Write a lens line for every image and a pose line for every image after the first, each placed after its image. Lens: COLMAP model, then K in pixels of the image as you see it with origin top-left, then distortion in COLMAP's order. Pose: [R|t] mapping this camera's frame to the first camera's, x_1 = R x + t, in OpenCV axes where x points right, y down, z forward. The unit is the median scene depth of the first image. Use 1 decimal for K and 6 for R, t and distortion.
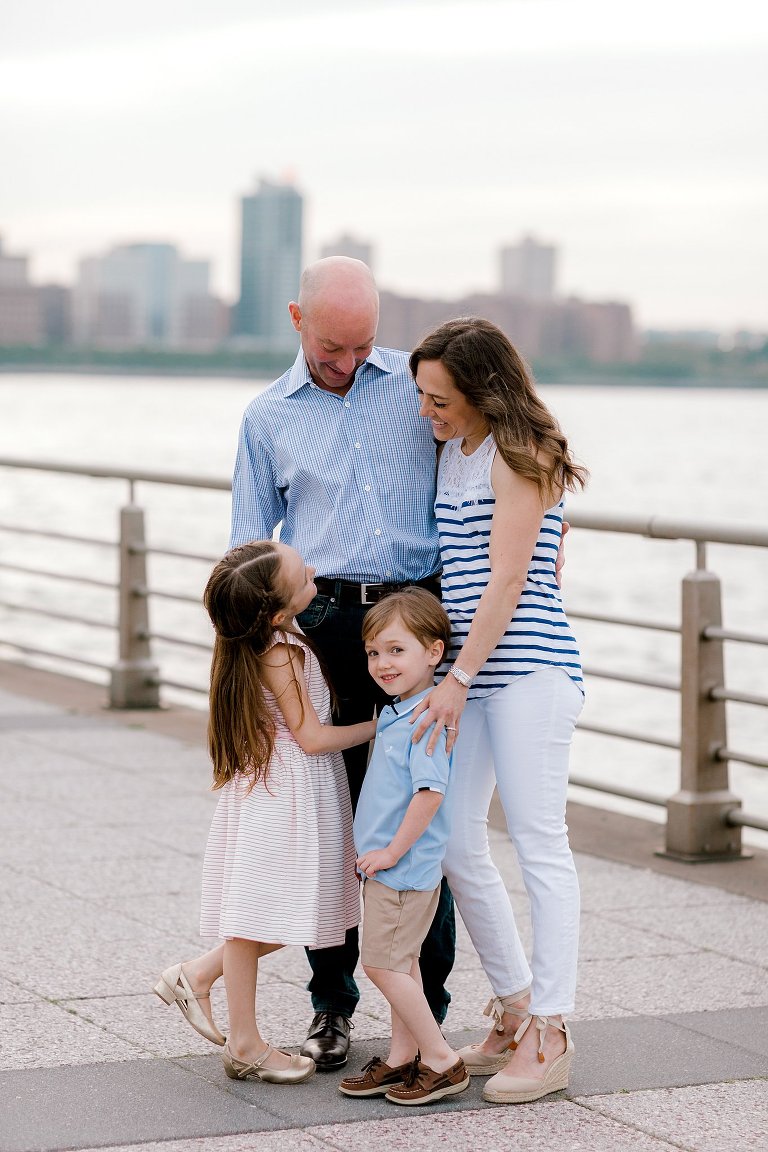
lens RADIAL K [[3083.7, 0, 384.0], [0, 3083.7, 576.0], [0, 0, 1]] dist [0.028072, 0.690387]
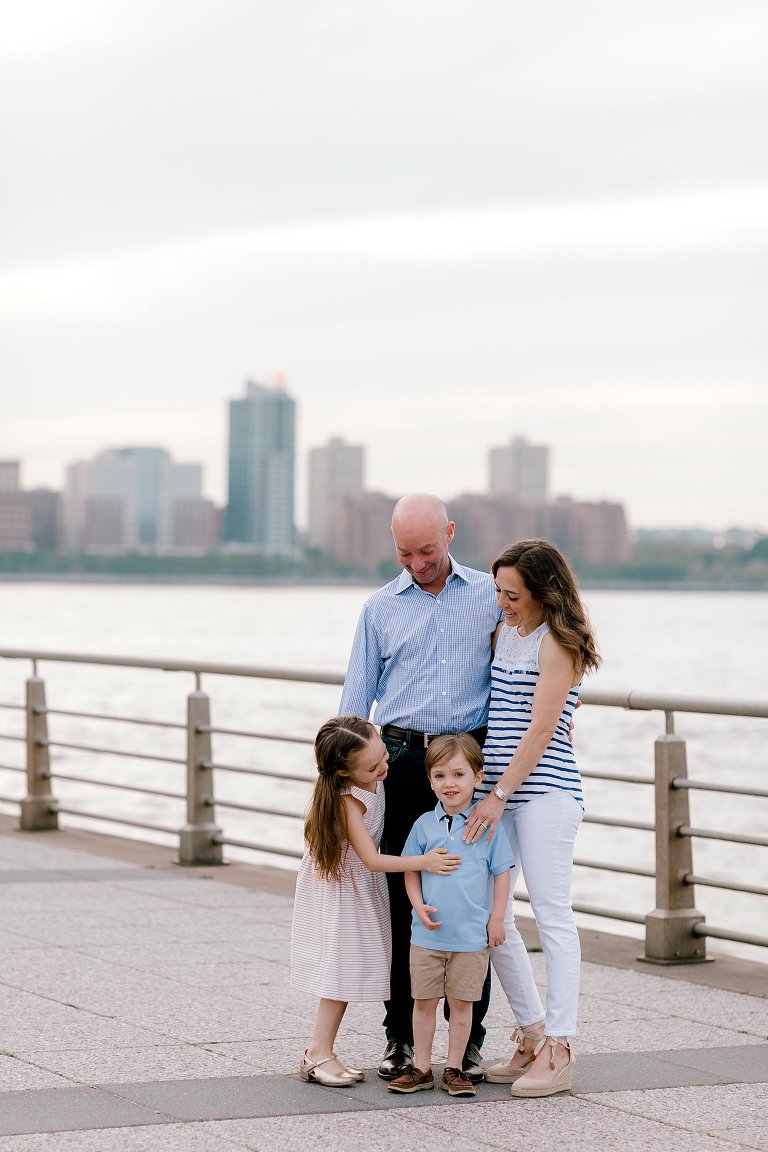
lens RADIAL K [[3083.7, 0, 384.0], [0, 3083.7, 576.0], [0, 0, 1]] dist [0.028072, 0.690387]
pose [[0.999957, -0.009003, 0.002312, -0.019469], [0.009136, 0.997788, -0.065838, 0.017555], [-0.001714, 0.065857, 0.997828, -0.304517]]
